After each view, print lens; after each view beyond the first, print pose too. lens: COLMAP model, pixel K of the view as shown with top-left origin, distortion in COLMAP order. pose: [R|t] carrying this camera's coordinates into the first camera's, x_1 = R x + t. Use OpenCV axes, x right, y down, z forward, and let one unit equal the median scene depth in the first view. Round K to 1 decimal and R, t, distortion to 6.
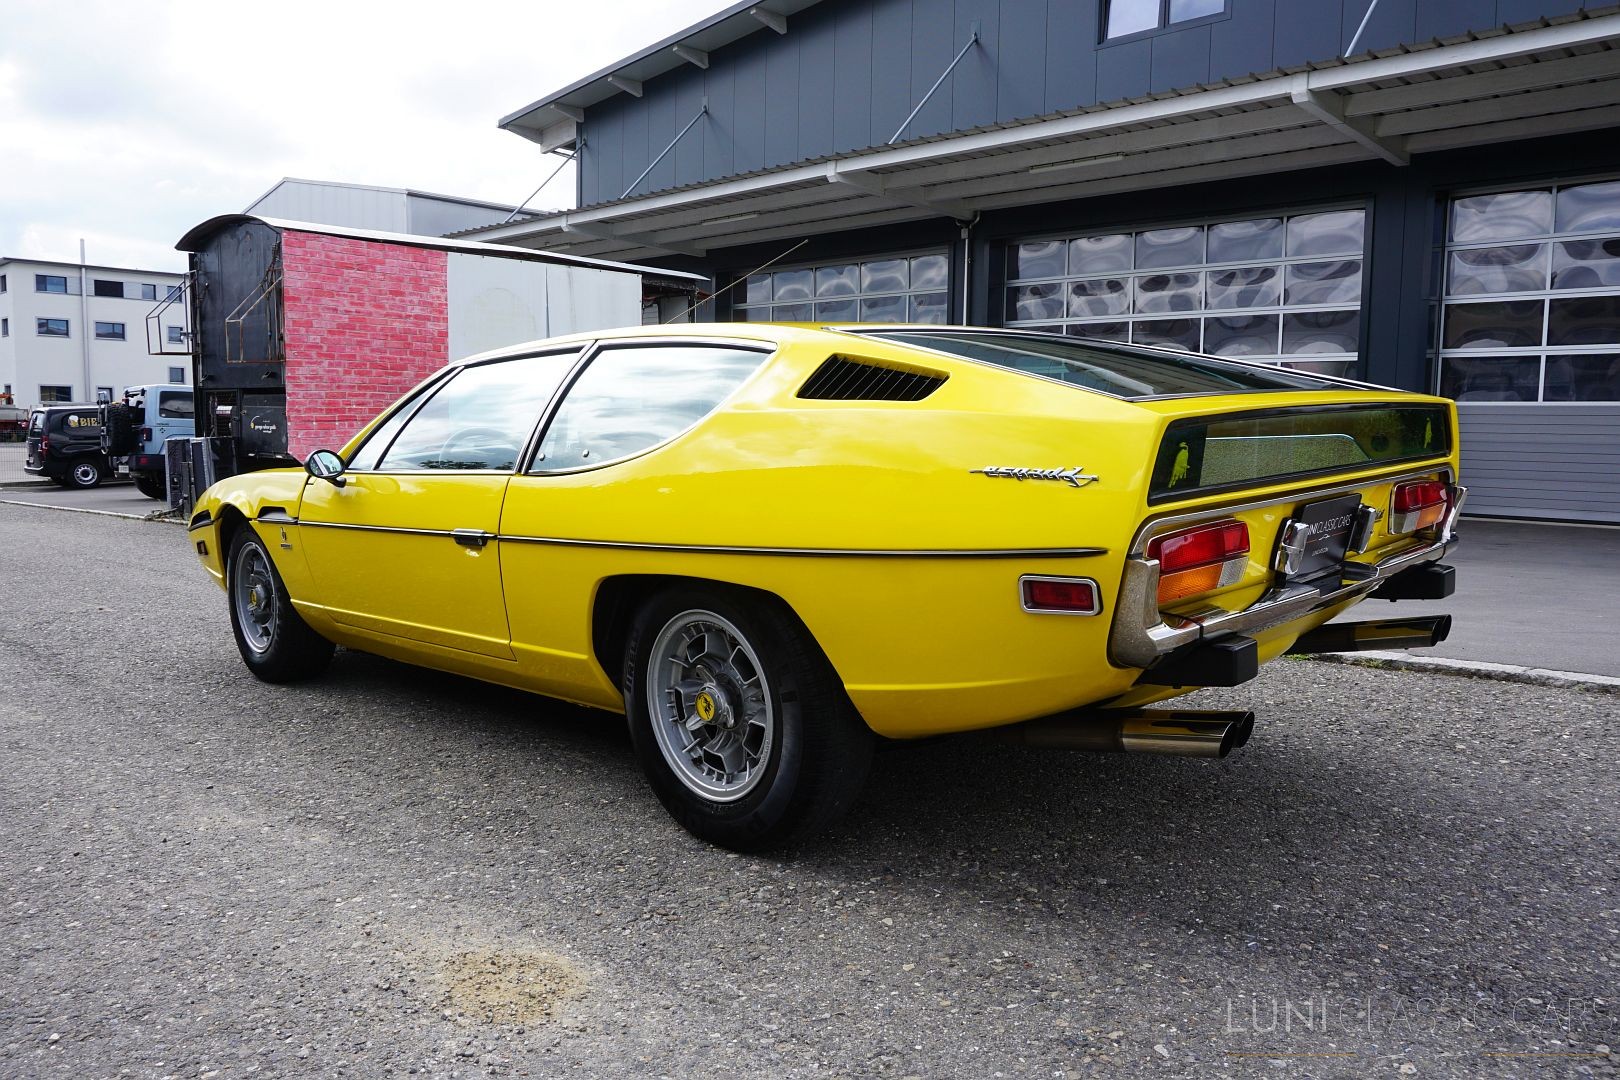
lens RADIAL K [[1164.6, 0, 814.5], [0, 1164.6, 537.5], [0, 0, 1]] dist [-0.049289, 0.040850]
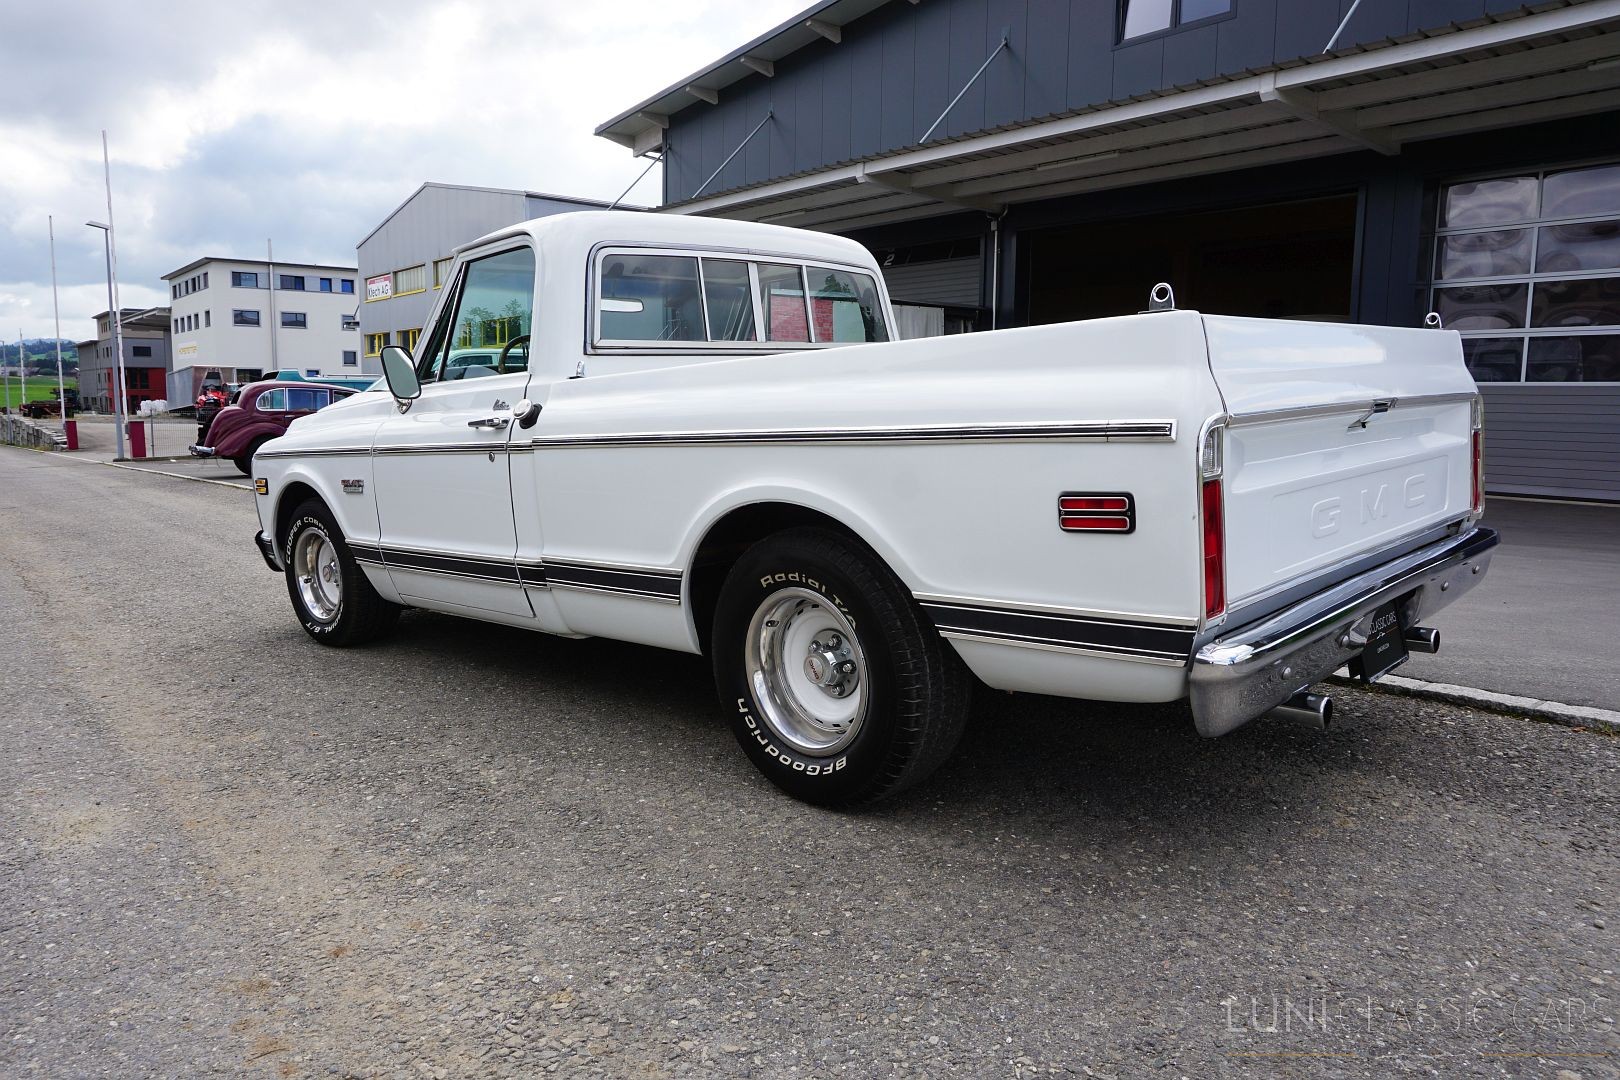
lens RADIAL K [[1083.1, 0, 816.5], [0, 1083.1, 542.4], [0, 0, 1]] dist [-0.049557, 0.033684]
pose [[0.994042, 0.009892, -0.108551, 0.085715], [-0.006001, 0.999330, 0.036111, -0.003486], [0.108836, -0.035245, 0.993435, -0.026425]]
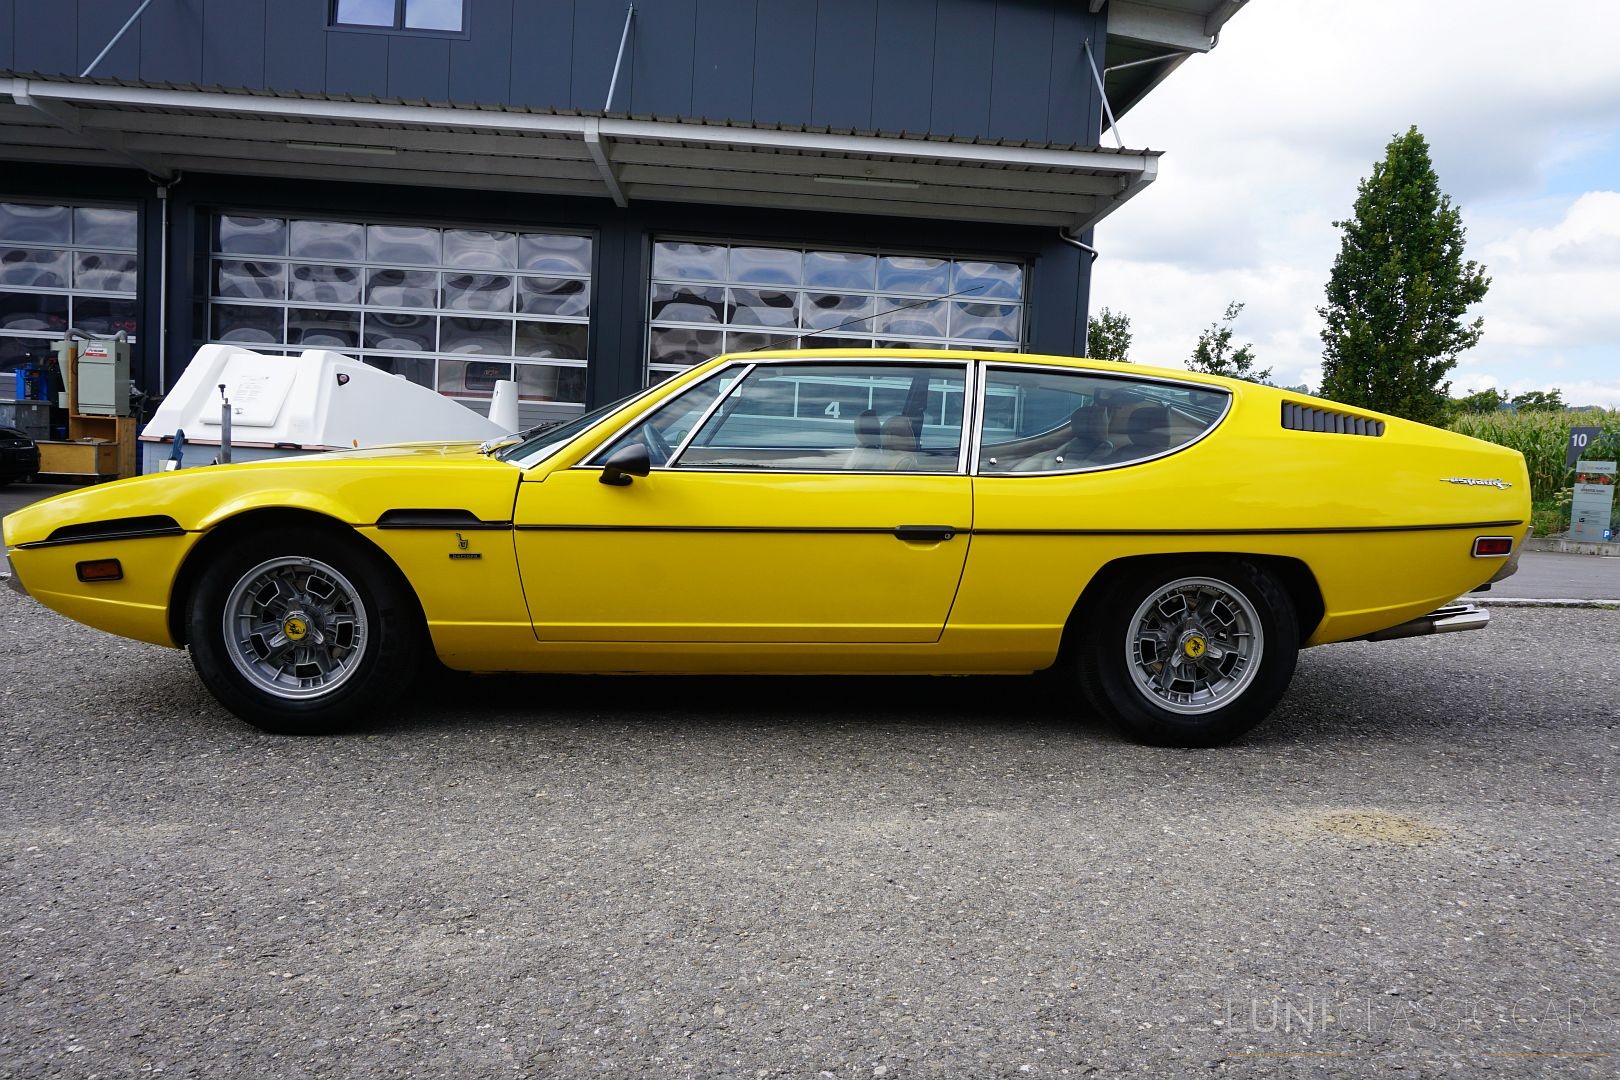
lens RADIAL K [[1117.0, 0, 808.4], [0, 1117.0, 536.5], [0, 0, 1]] dist [-0.049518, 0.038074]
pose [[0.684720, -0.037076, 0.727863, -0.177211], [0.028142, 0.999305, 0.024429, -0.003999], [-0.728263, 0.003756, 0.685288, 0.060325]]
